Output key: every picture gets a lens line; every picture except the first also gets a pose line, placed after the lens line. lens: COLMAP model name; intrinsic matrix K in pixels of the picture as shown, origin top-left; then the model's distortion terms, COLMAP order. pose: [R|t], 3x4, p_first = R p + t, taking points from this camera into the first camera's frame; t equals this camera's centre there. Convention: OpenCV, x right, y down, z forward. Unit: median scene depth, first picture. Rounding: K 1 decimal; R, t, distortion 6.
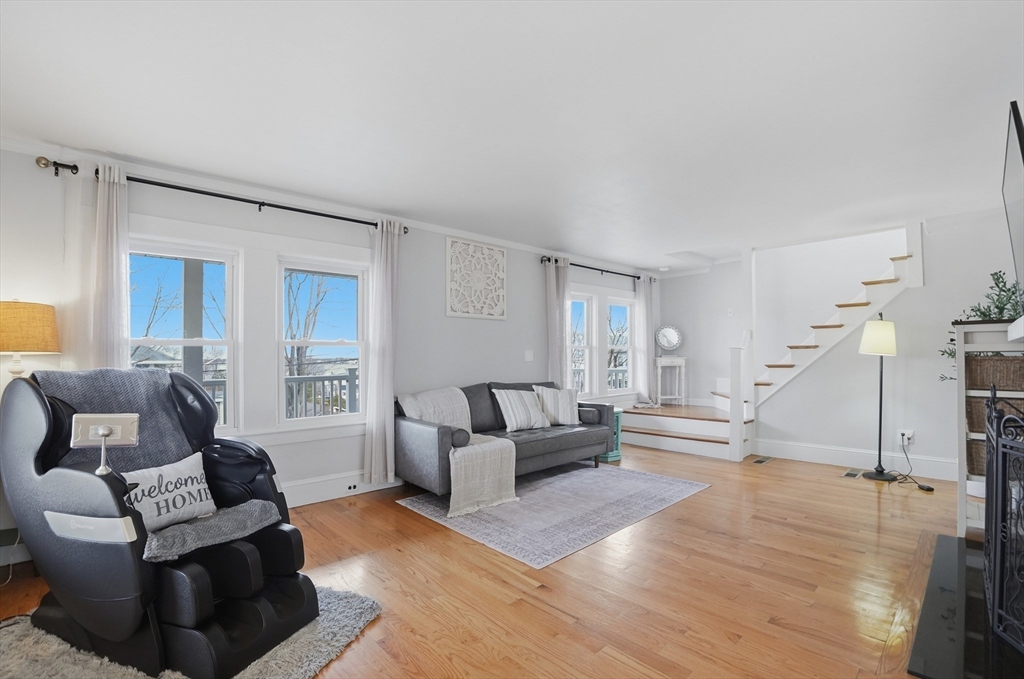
lens RADIAL K [[461.8, 0, 516.2], [0, 461.8, 352.4], [0, 0, 1]] dist [-0.071149, 0.015118]
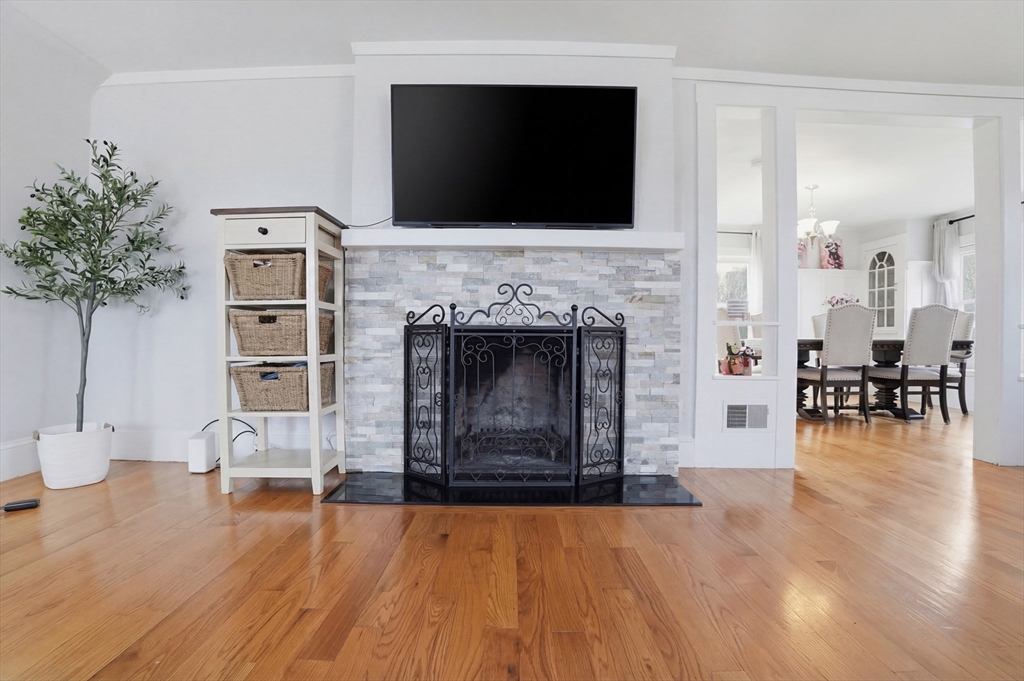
lens RADIAL K [[454.2, 0, 515.7], [0, 454.2, 341.3], [0, 0, 1]] dist [-0.067905, 0.013988]
pose [[-0.727738, -0.002312, 0.685851, 0.147030], [-0.007819, 0.999957, -0.004925, 0.097643], [-0.685811, -0.008947, -0.727725, 0.814024]]
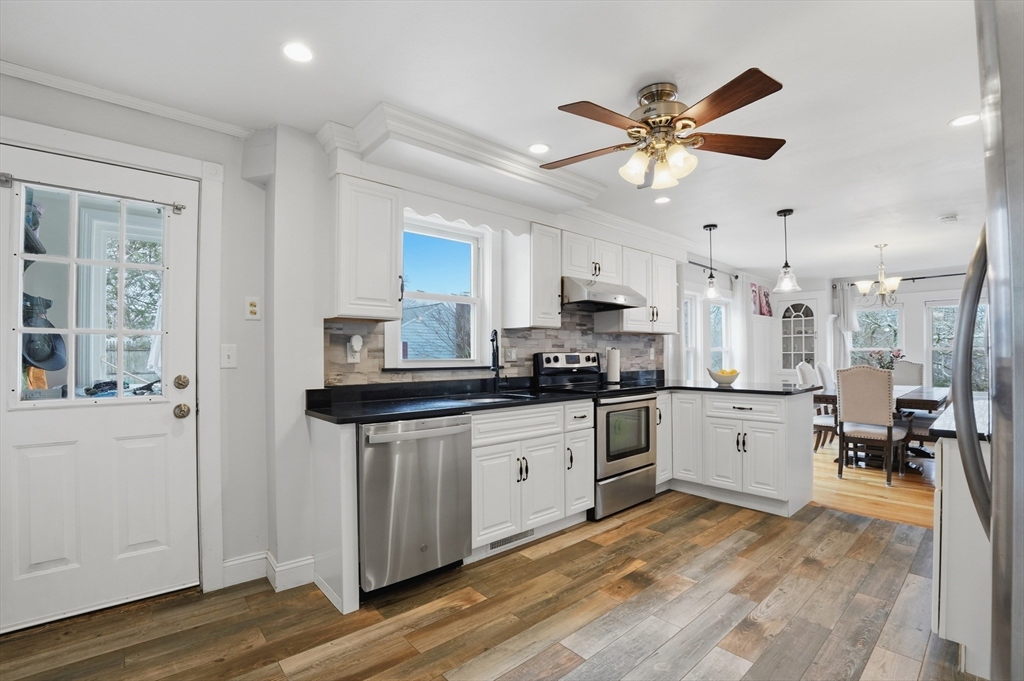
lens RADIAL K [[461.8, 0, 516.2], [0, 461.8, 353.4], [0, 0, 1]] dist [-0.071149, 0.015118]
pose [[-0.999521, 0.016095, 0.026449, 1.203071], [0.015712, 0.999770, -0.014591, -0.010354], [-0.026678, -0.014169, -0.999544, 0.678301]]
